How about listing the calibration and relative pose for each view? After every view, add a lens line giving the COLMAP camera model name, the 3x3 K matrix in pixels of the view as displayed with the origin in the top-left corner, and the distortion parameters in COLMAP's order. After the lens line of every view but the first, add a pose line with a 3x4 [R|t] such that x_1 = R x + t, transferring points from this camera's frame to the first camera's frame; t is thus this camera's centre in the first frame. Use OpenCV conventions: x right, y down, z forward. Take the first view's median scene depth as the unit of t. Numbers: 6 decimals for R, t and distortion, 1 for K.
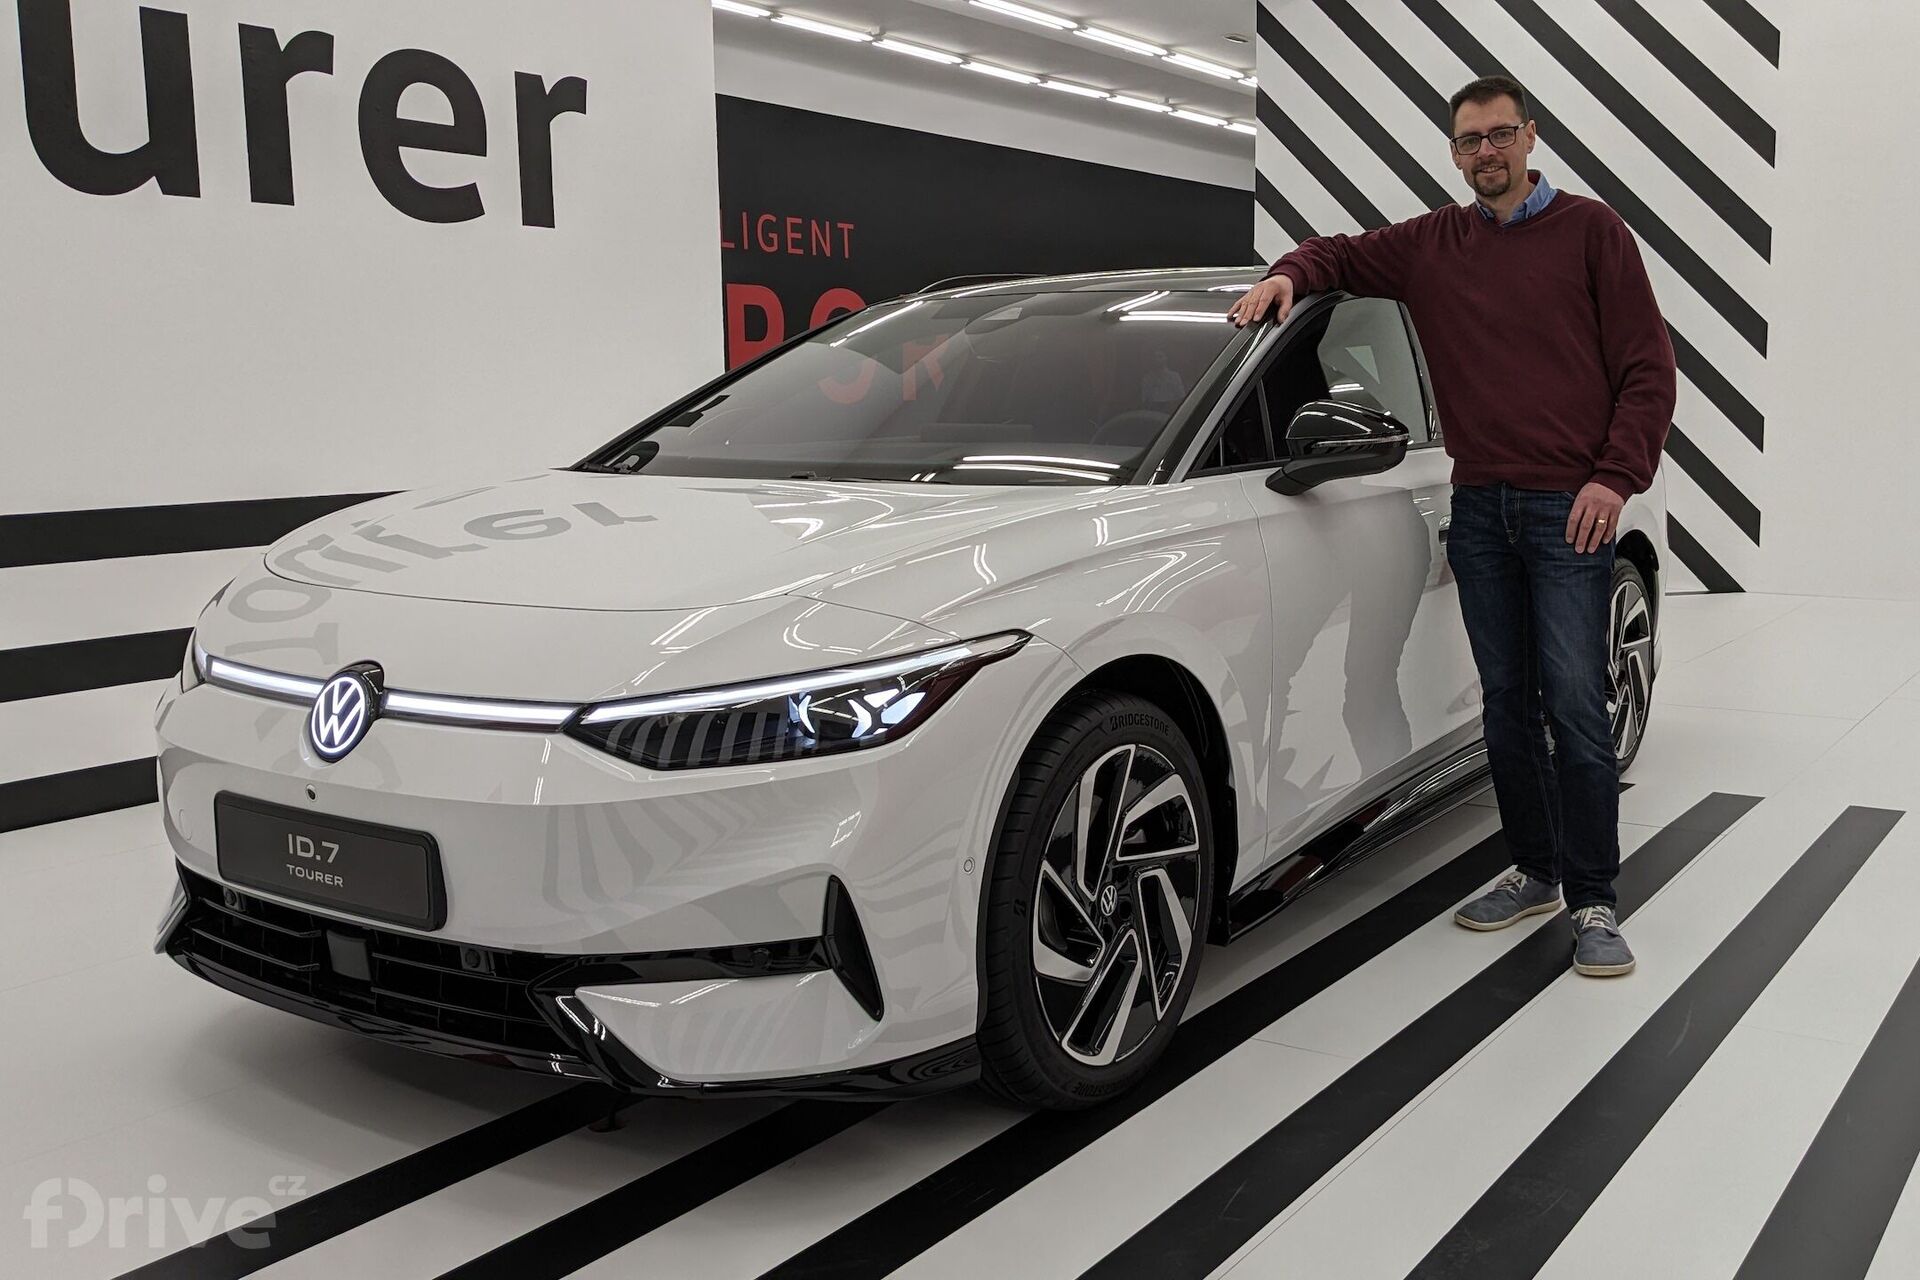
lens RADIAL K [[1808.7, 0, 1047.4], [0, 1808.7, 660.9], [0, 0, 1]] dist [0.003705, 0.000000]
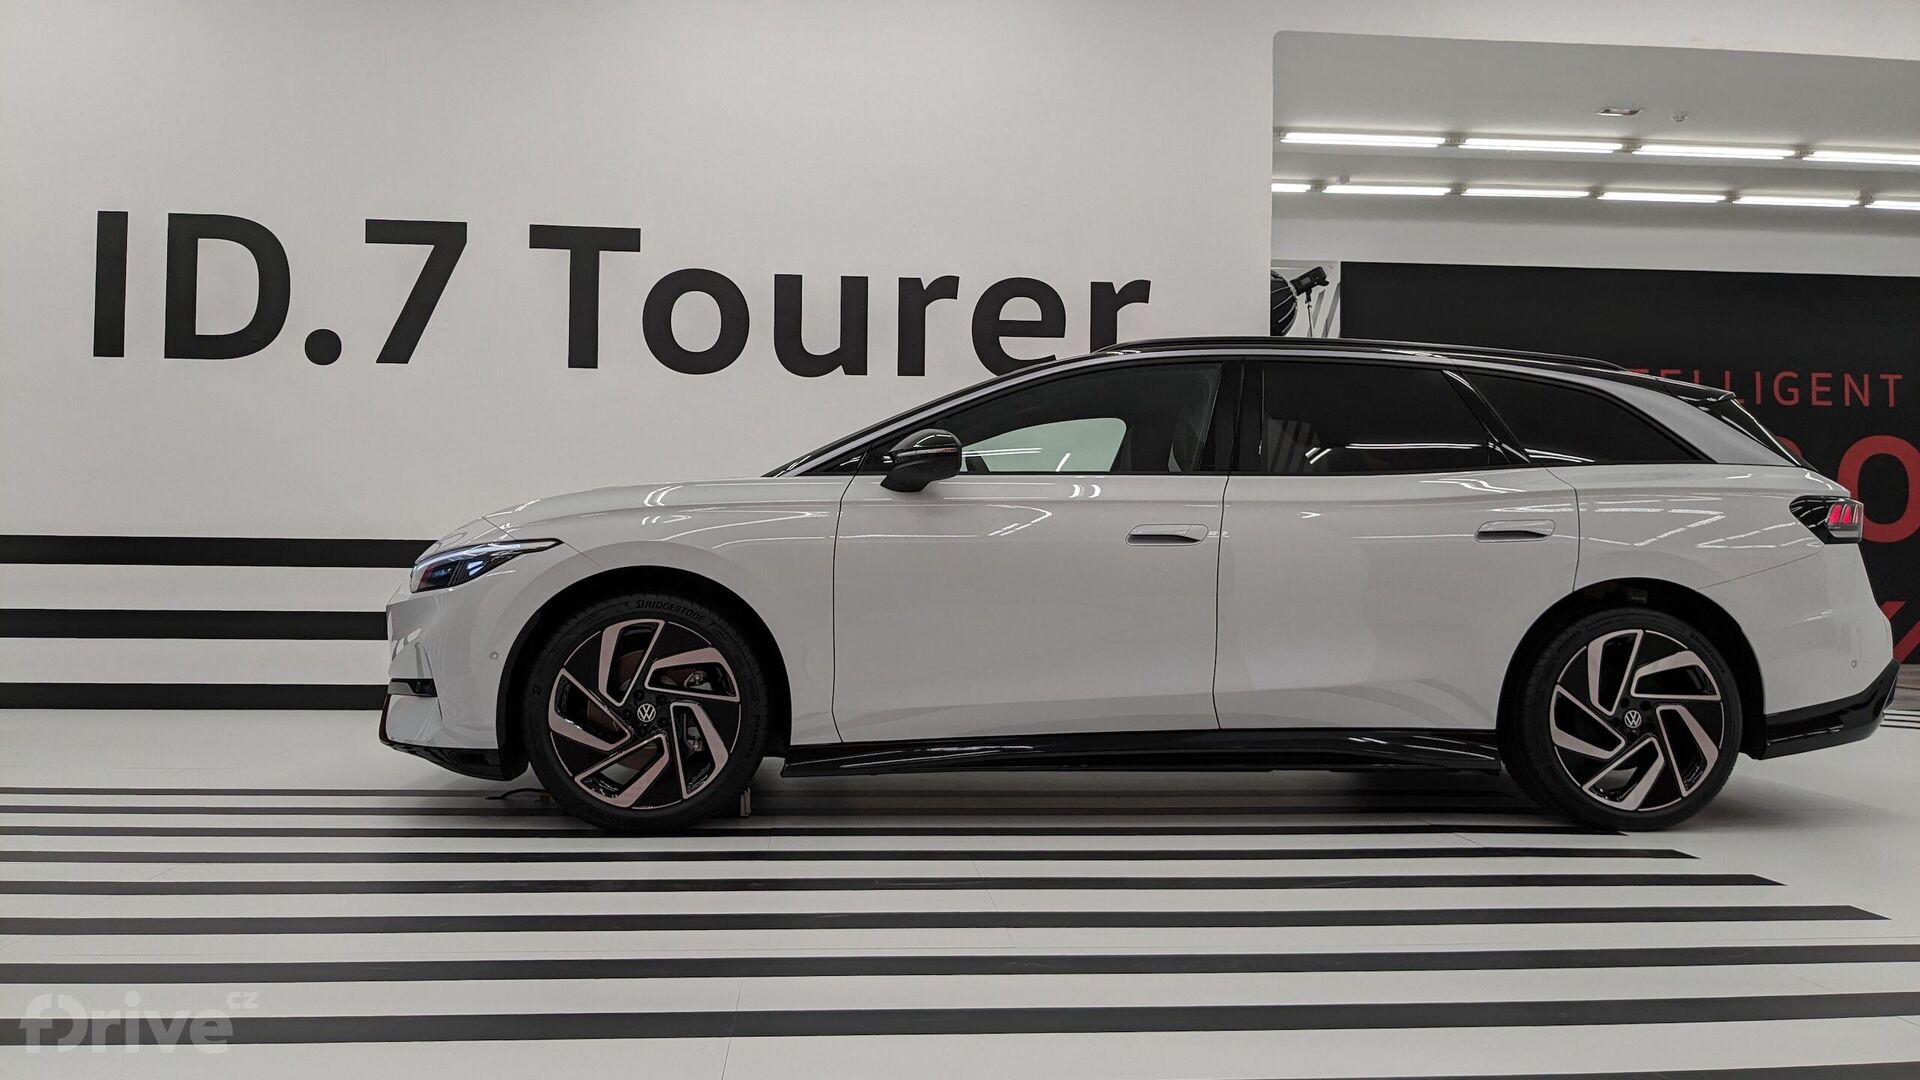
lens RADIAL K [[1514.0, 0, 962.8], [0, 1514.0, 542.3], [0, 0, 1]] dist [0.045411, -0.063249]
pose [[0.606291, 0.001001, -0.795242, 0.716183], [-0.135104, 0.985592, -0.101762, 0.042679], [0.783682, 0.169138, 0.597691, 0.189701]]
